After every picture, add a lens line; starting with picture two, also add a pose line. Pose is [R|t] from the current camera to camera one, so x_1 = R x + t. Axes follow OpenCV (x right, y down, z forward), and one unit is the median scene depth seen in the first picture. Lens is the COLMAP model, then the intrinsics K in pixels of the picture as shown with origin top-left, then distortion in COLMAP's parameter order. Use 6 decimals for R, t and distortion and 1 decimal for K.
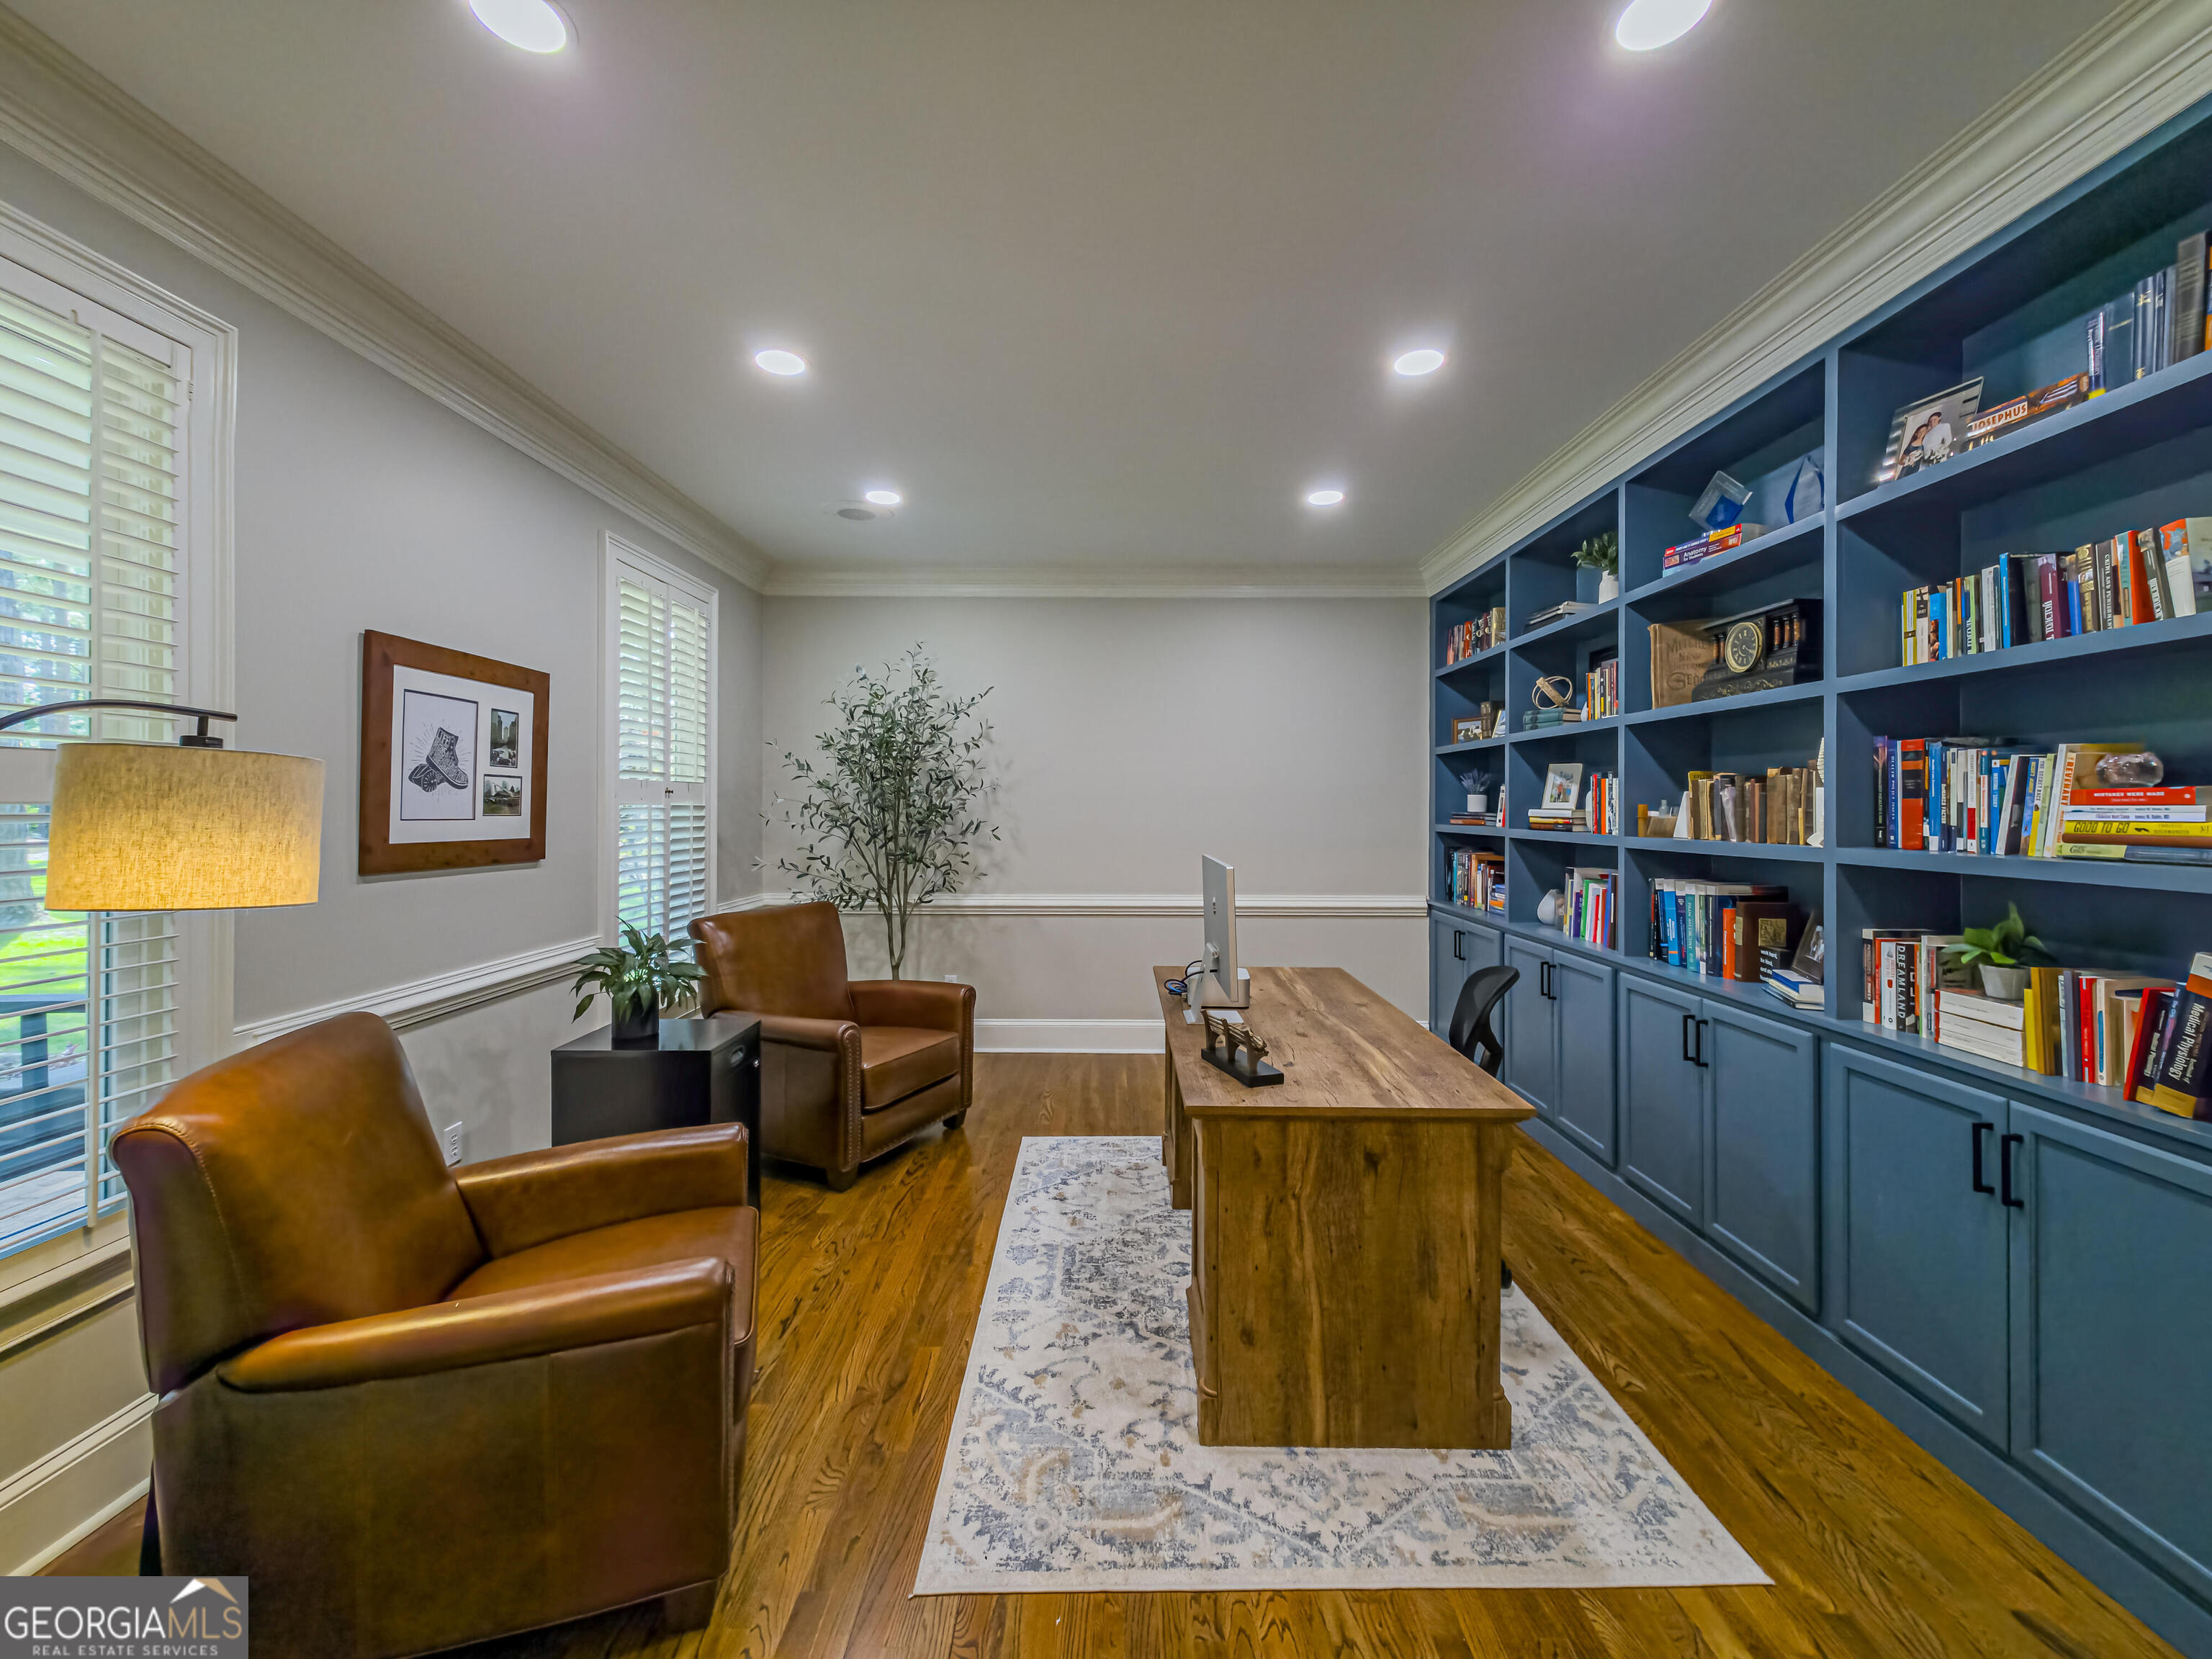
lens RADIAL K [[894.8, 0, 1108.1], [0, 894.8, 796.2], [0, 0, 1]] dist [0.001392, 0.000011]
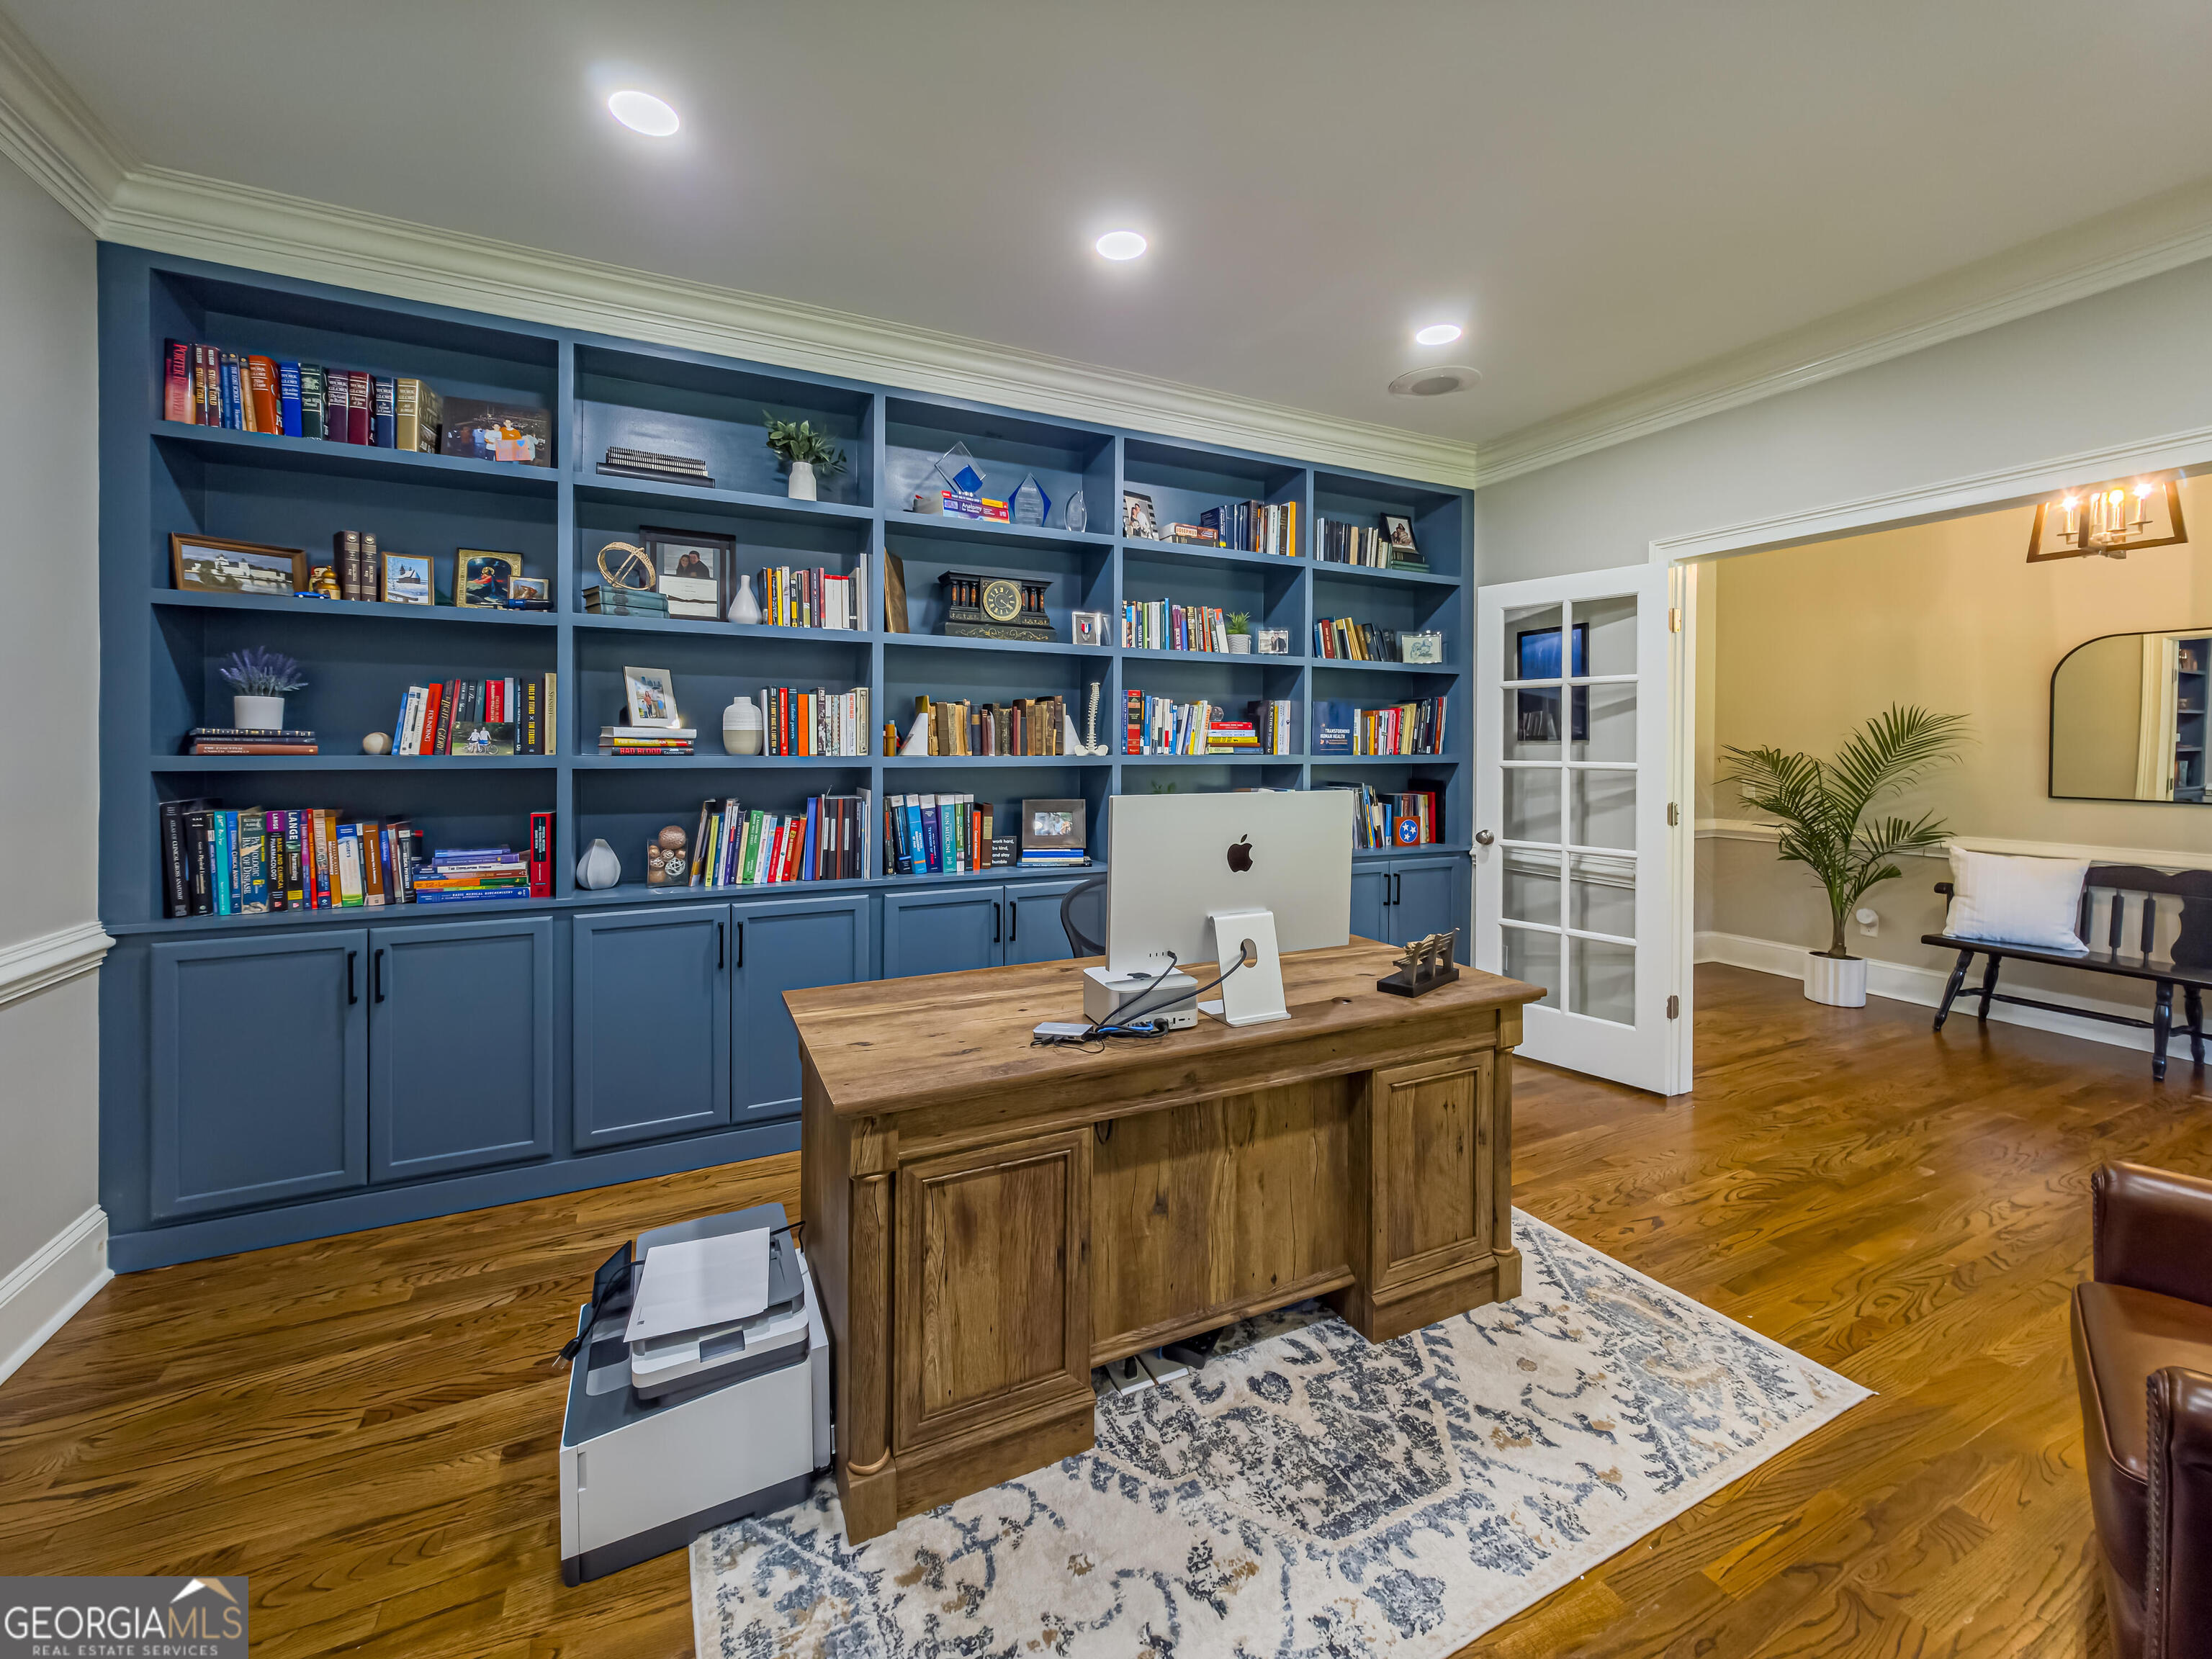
lens RADIAL K [[890.8, 0, 1107.8], [0, 890.8, 746.4], [0, 0, 1]] dist [0.001700, -0.000007]
pose [[-0.435702, -0.006847, 0.900065, -0.511597], [-0.014075, 0.999901, 0.000793, 0.036786], [-0.899981, -0.012323, -0.435755, 1.498478]]
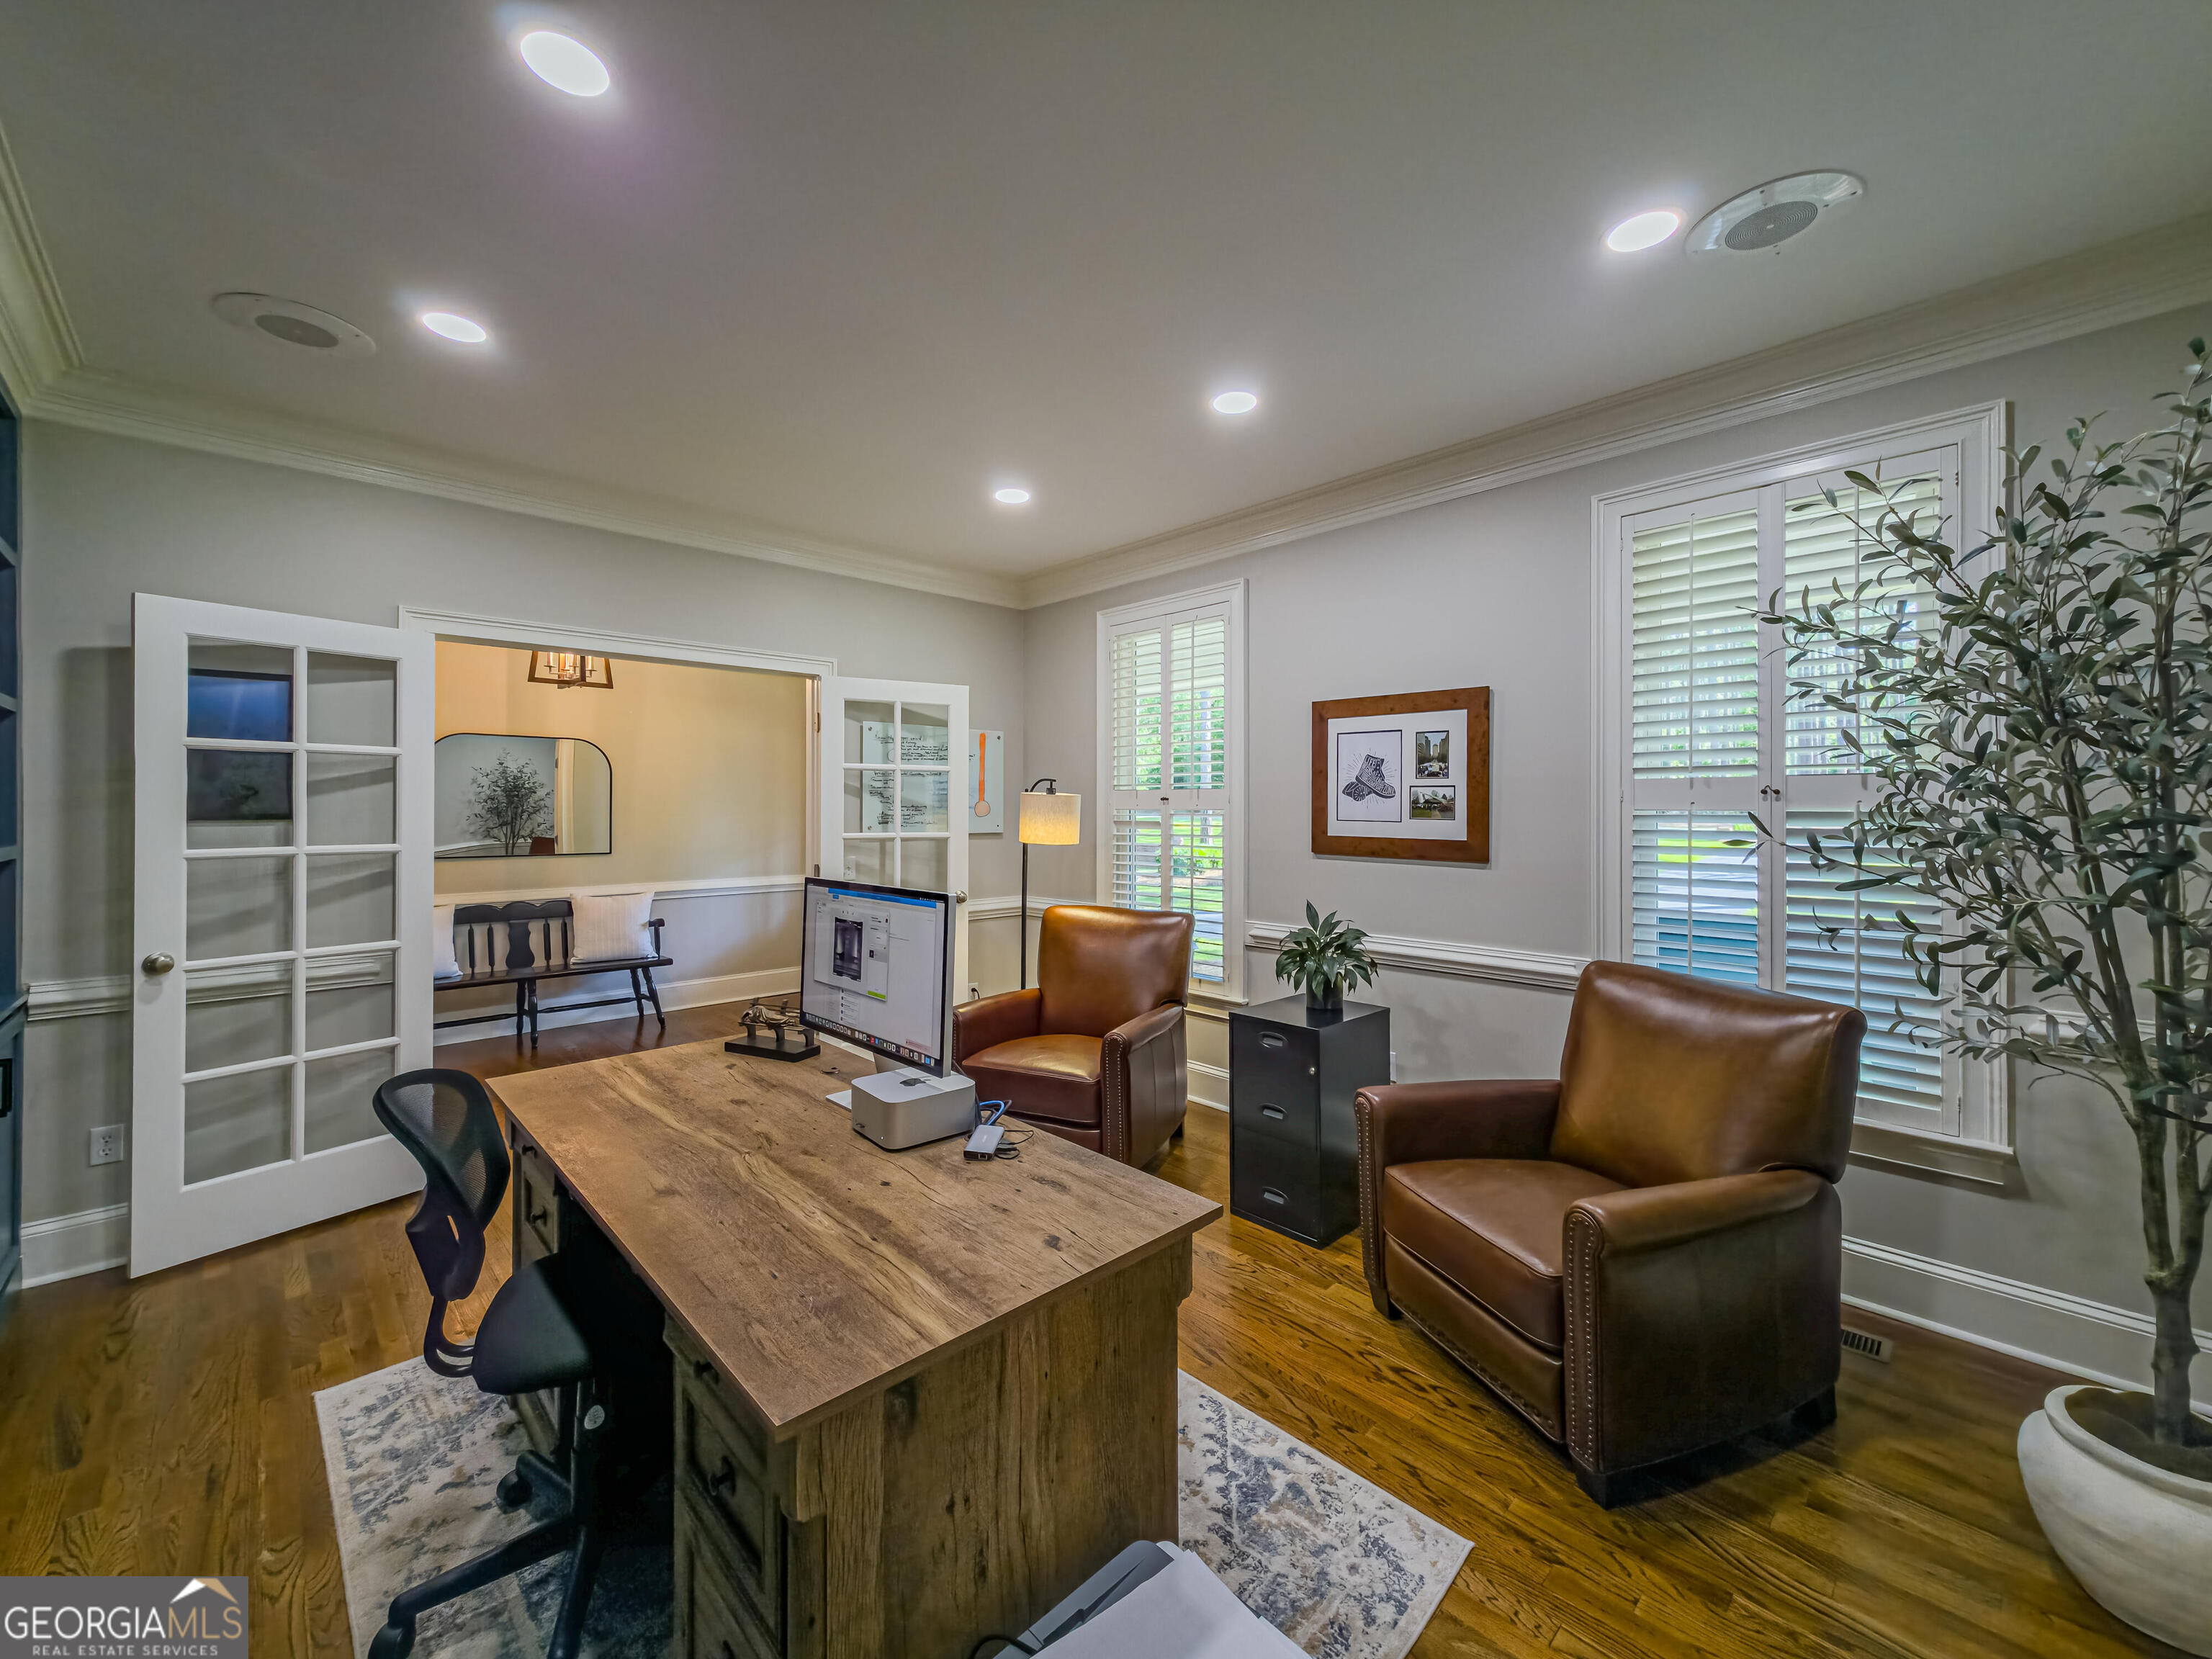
lens RADIAL K [[894.8, 0, 1108.1], [0, 894.8, 796.2], [0, 0, 1]] dist [0.001392, 0.000011]
pose [[-0.719886, -0.011354, -0.693999, 0.525011], [0.004941, 0.999757, -0.021481, 0.016304], [0.694075, -0.018893, -0.719655, 1.773872]]
